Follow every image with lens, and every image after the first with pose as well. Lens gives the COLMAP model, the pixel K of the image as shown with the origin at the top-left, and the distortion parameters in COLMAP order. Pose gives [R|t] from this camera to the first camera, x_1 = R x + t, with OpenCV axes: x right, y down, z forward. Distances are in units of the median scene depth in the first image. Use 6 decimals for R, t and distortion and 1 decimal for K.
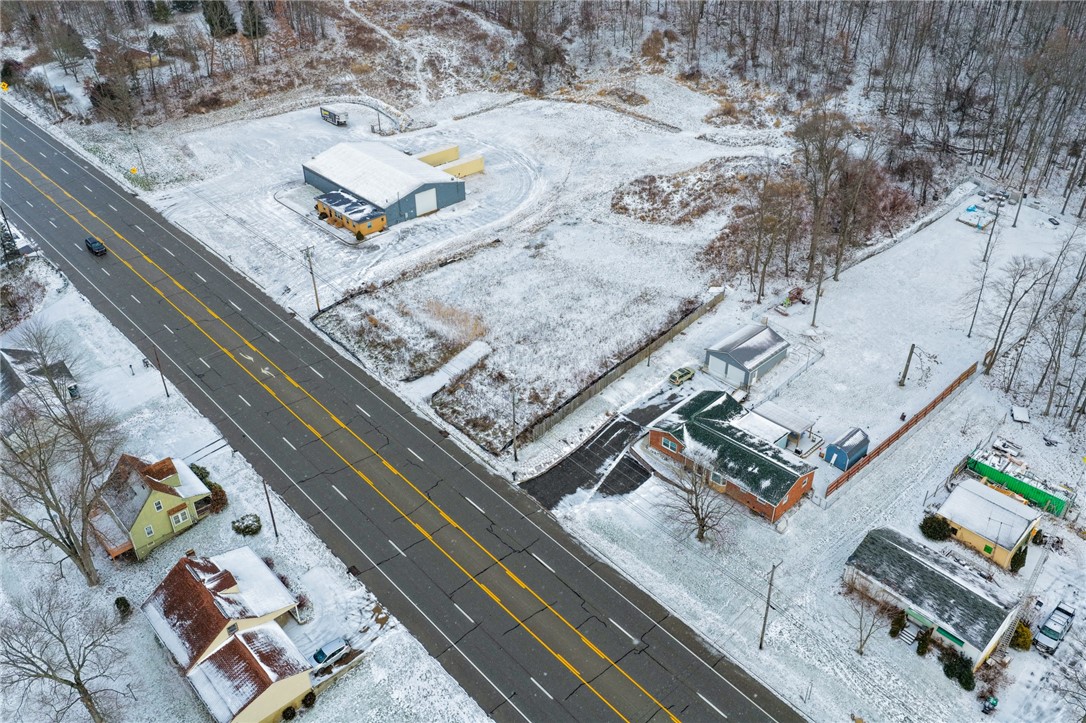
lens RADIAL K [[880.9, 0, 543.0], [0, 880.9, 361.5], [0, 0, 1]] dist [-0.001573, 0.011748]
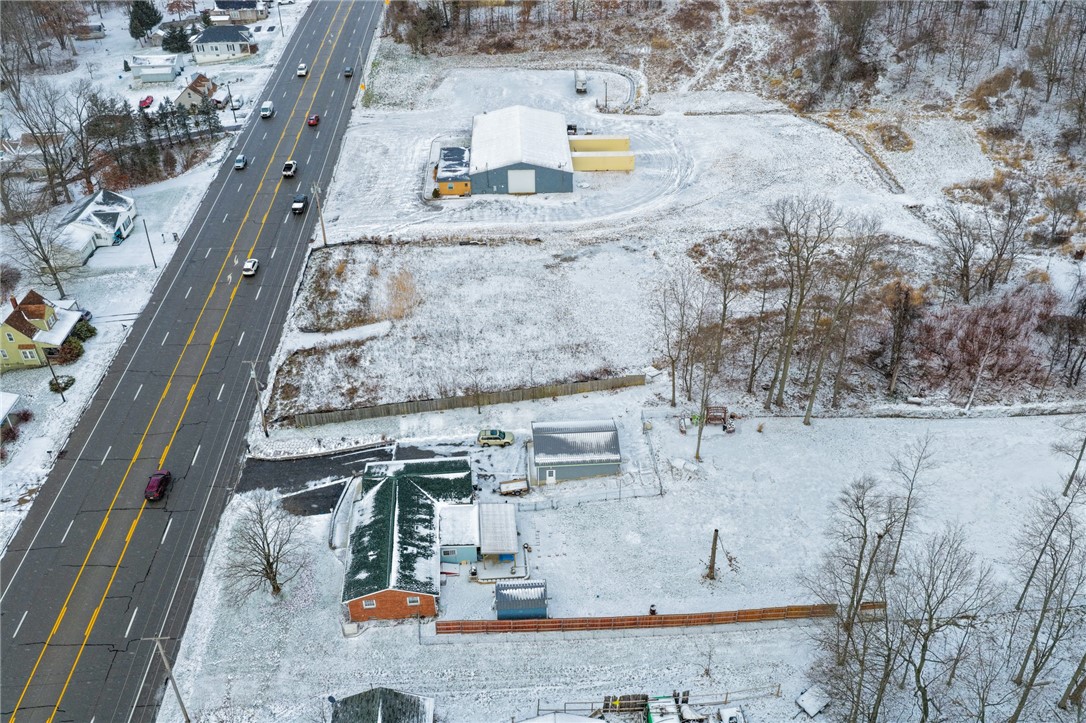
lens RADIAL K [[880.9, 0, 543.0], [0, 880.9, 361.5], [0, 0, 1]] dist [-0.001573, 0.011748]
pose [[0.769926, 0.376257, -0.515407, 0.462203], [-0.361273, 0.922785, 0.133973, -0.140394], [0.526018, 0.083053, 0.846408, 0.223555]]
